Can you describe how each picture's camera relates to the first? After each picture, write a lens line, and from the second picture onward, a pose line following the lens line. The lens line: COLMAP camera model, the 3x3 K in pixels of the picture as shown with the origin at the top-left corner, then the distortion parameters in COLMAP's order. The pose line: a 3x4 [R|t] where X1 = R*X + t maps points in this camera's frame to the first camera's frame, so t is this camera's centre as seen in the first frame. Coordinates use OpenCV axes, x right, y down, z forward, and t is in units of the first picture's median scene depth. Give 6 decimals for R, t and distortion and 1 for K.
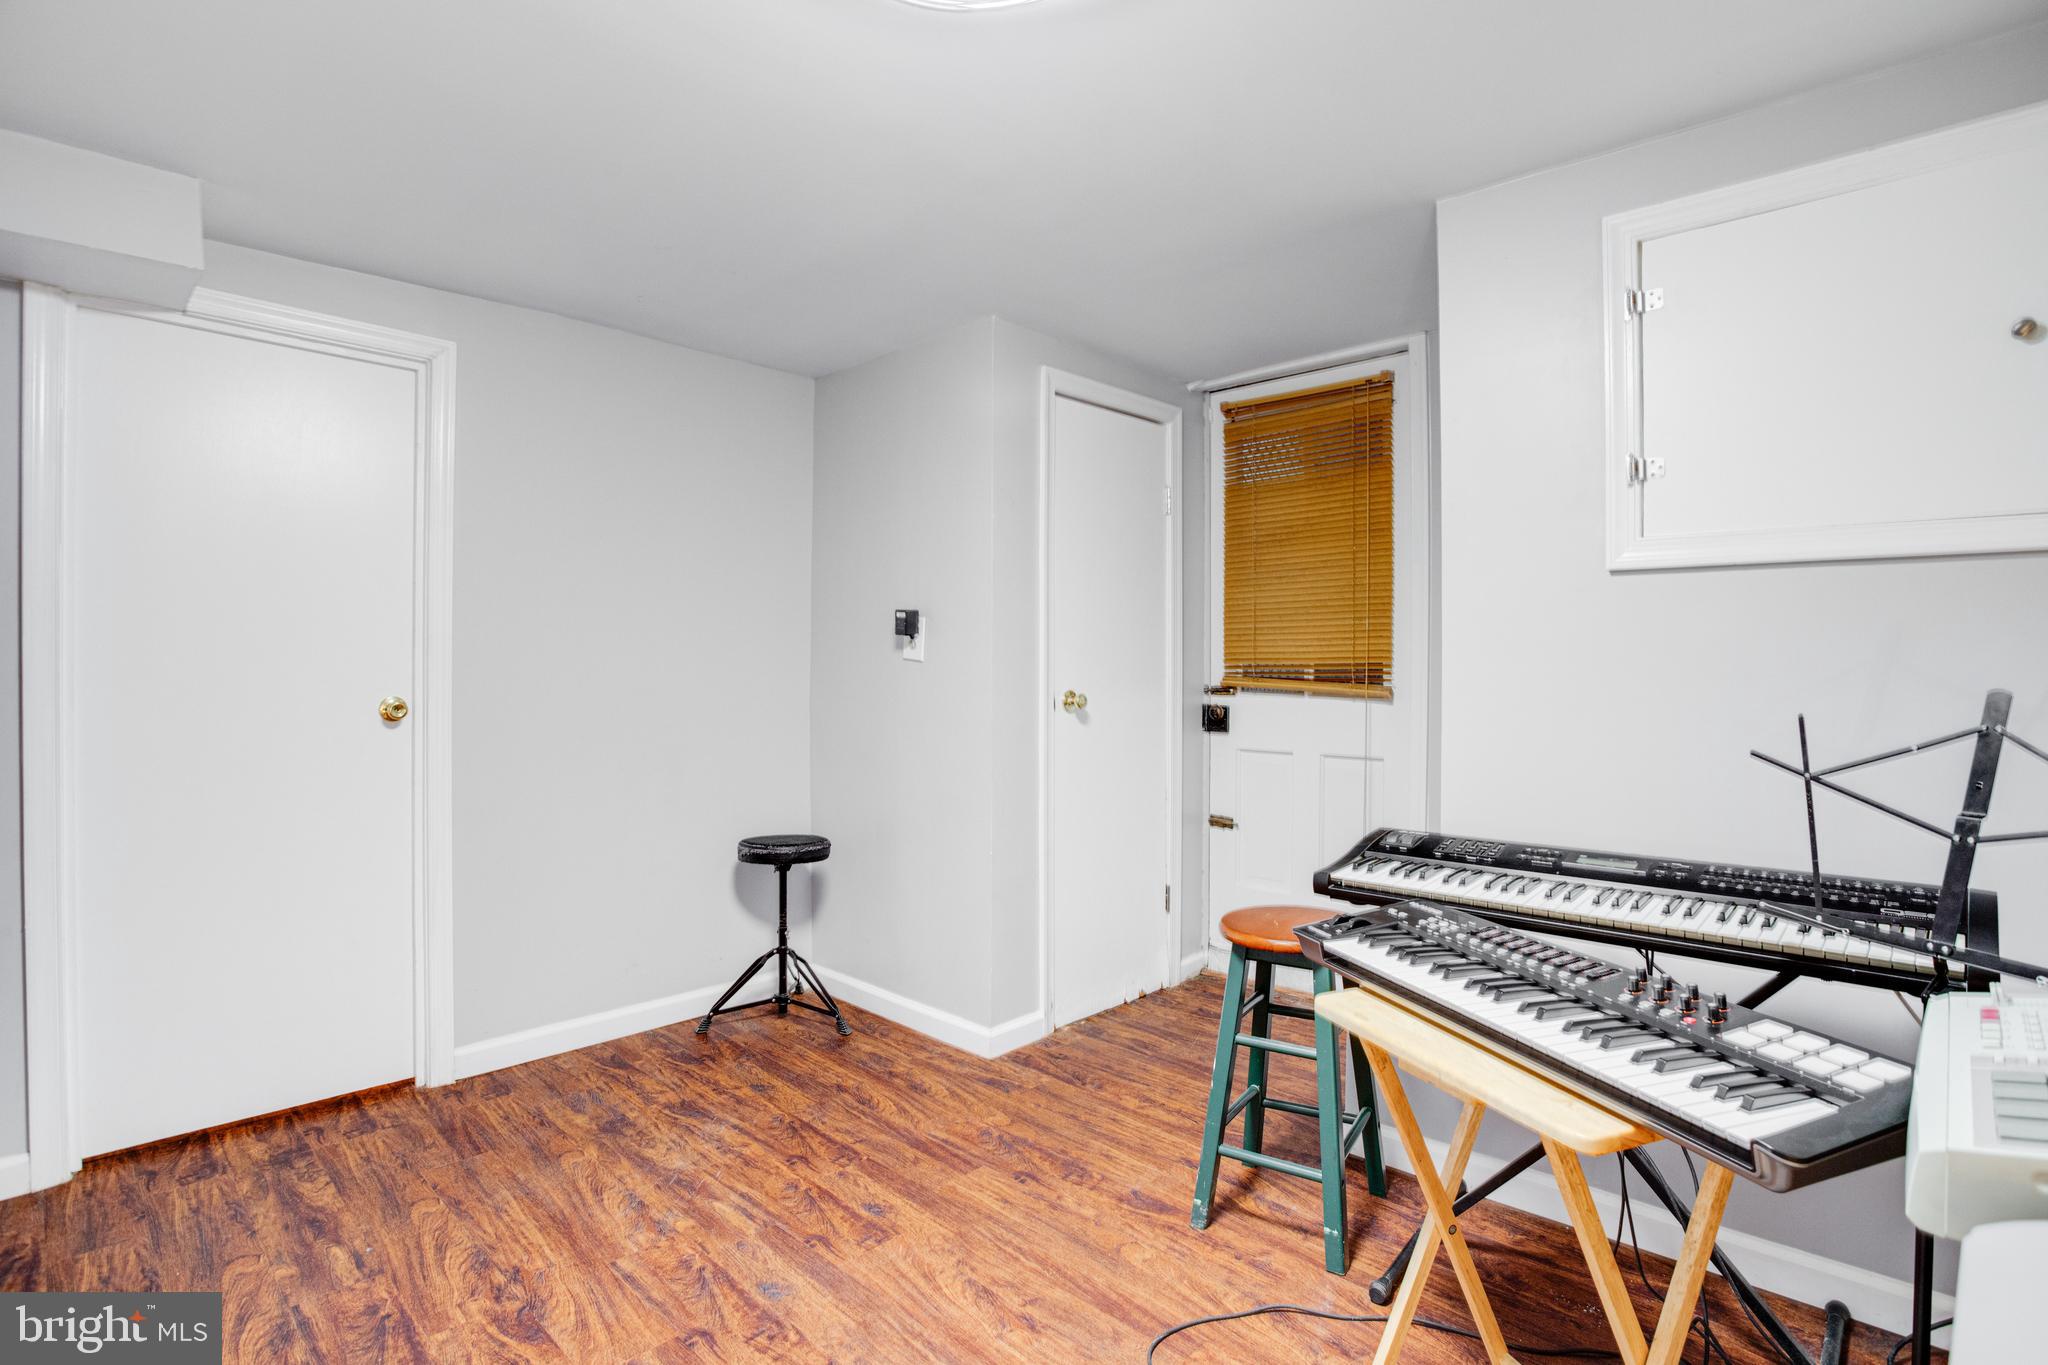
lens RADIAL K [[1001.5, 0, 1025.6], [0, 1001.5, 678.4], [0, 0, 1]] dist [-0.069133, 0.028674]
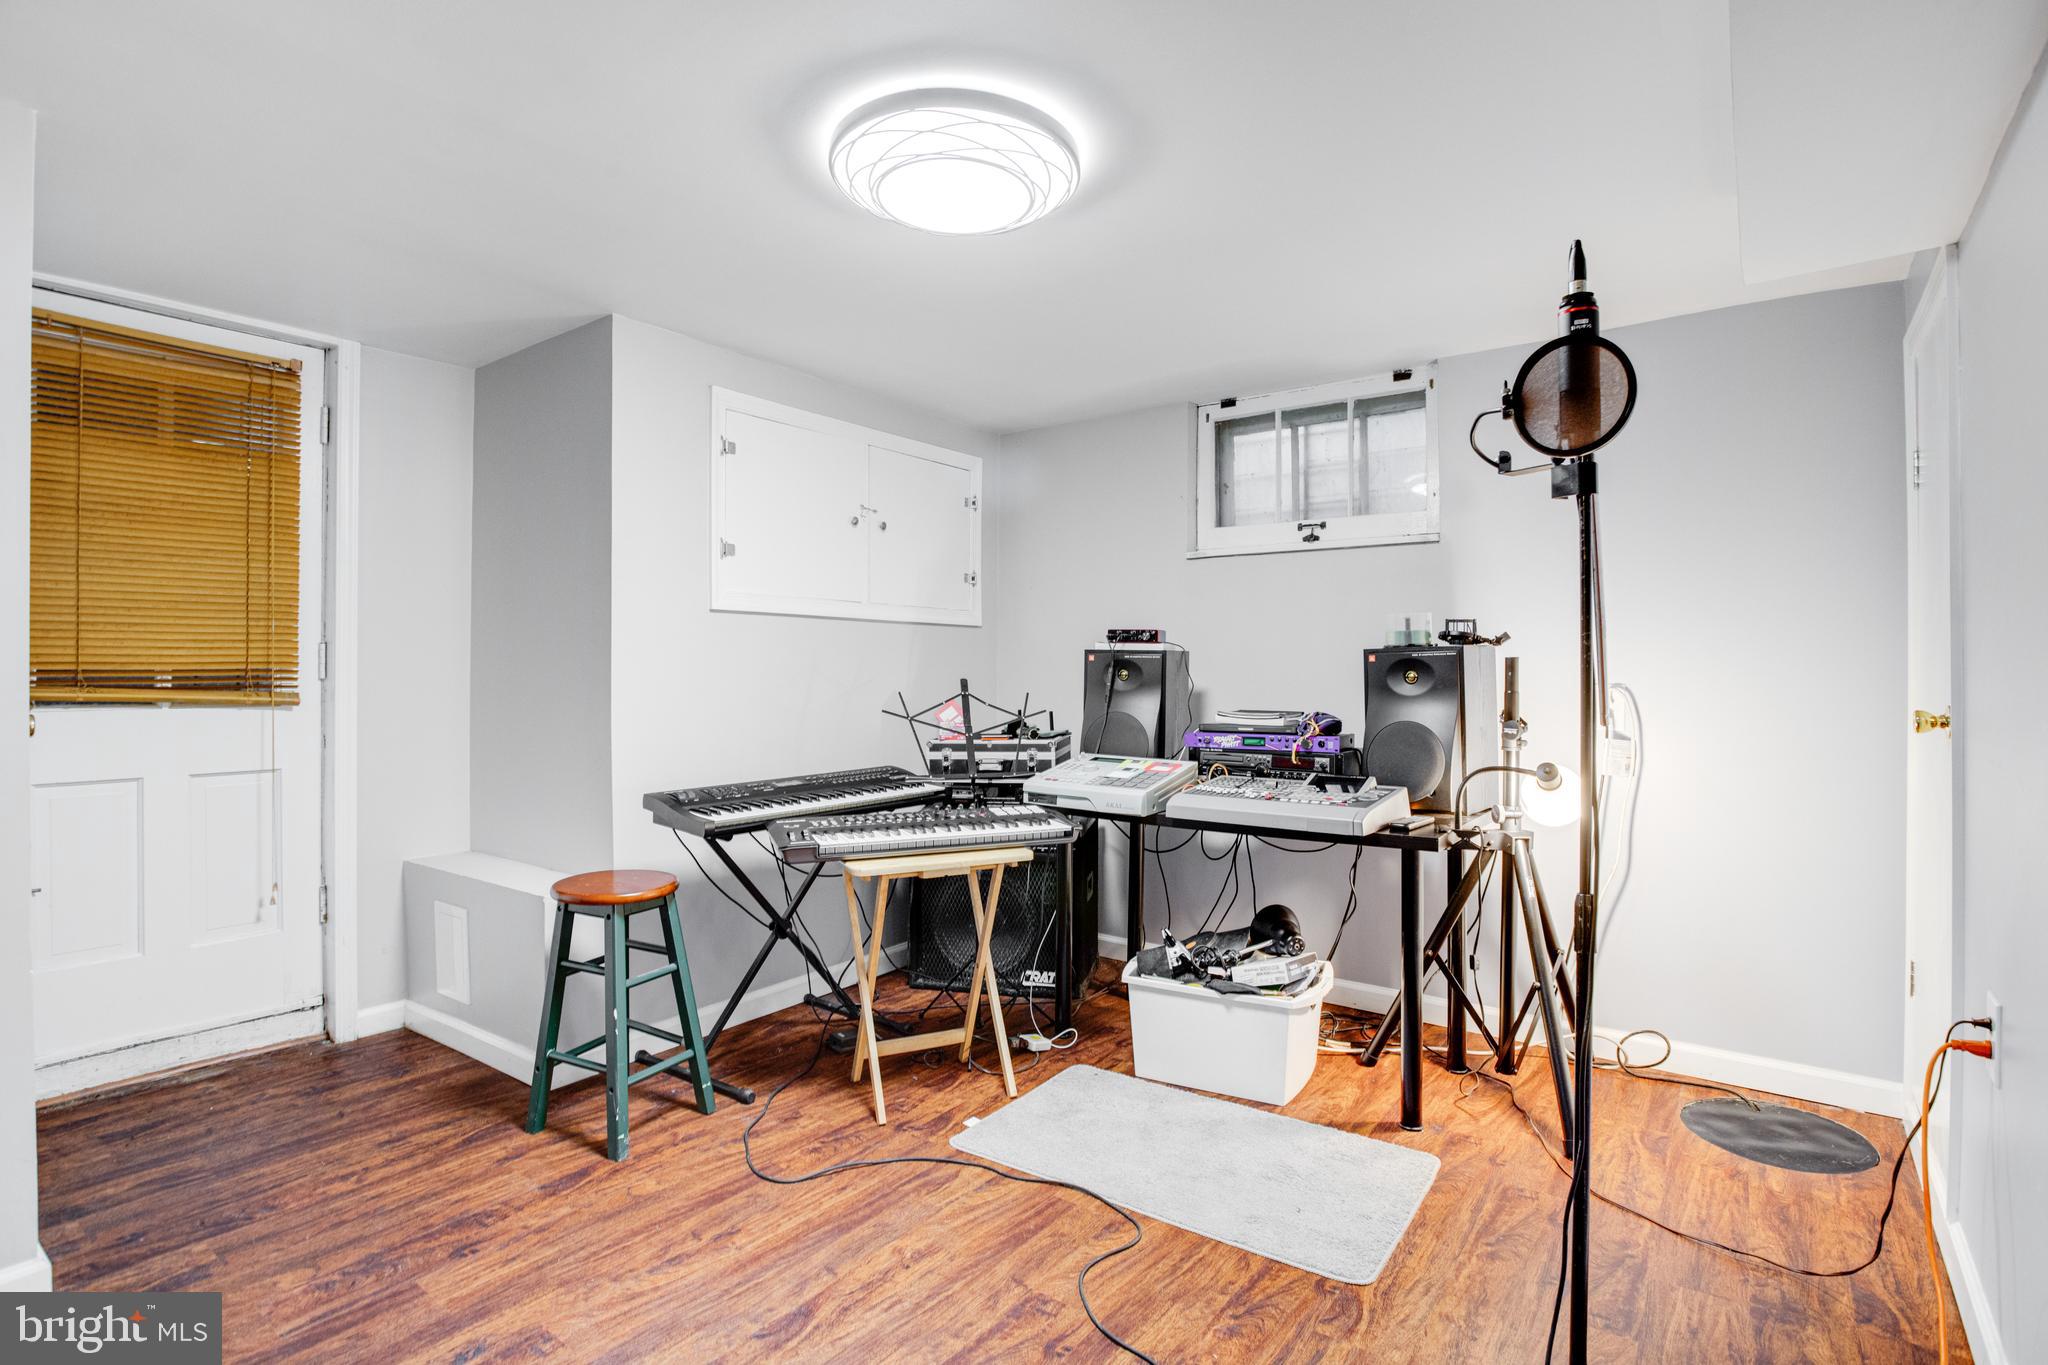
lens RADIAL K [[1001.5, 0, 1025.6], [0, 1001.5, 678.4], [0, 0, 1]] dist [-0.069133, 0.028674]
pose [[-0.137431, -0.001134, 0.990511, -0.858092], [0.014794, 0.999885, 0.003197, 0.002592], [-0.990401, 0.015093, -0.137399, 0.576155]]
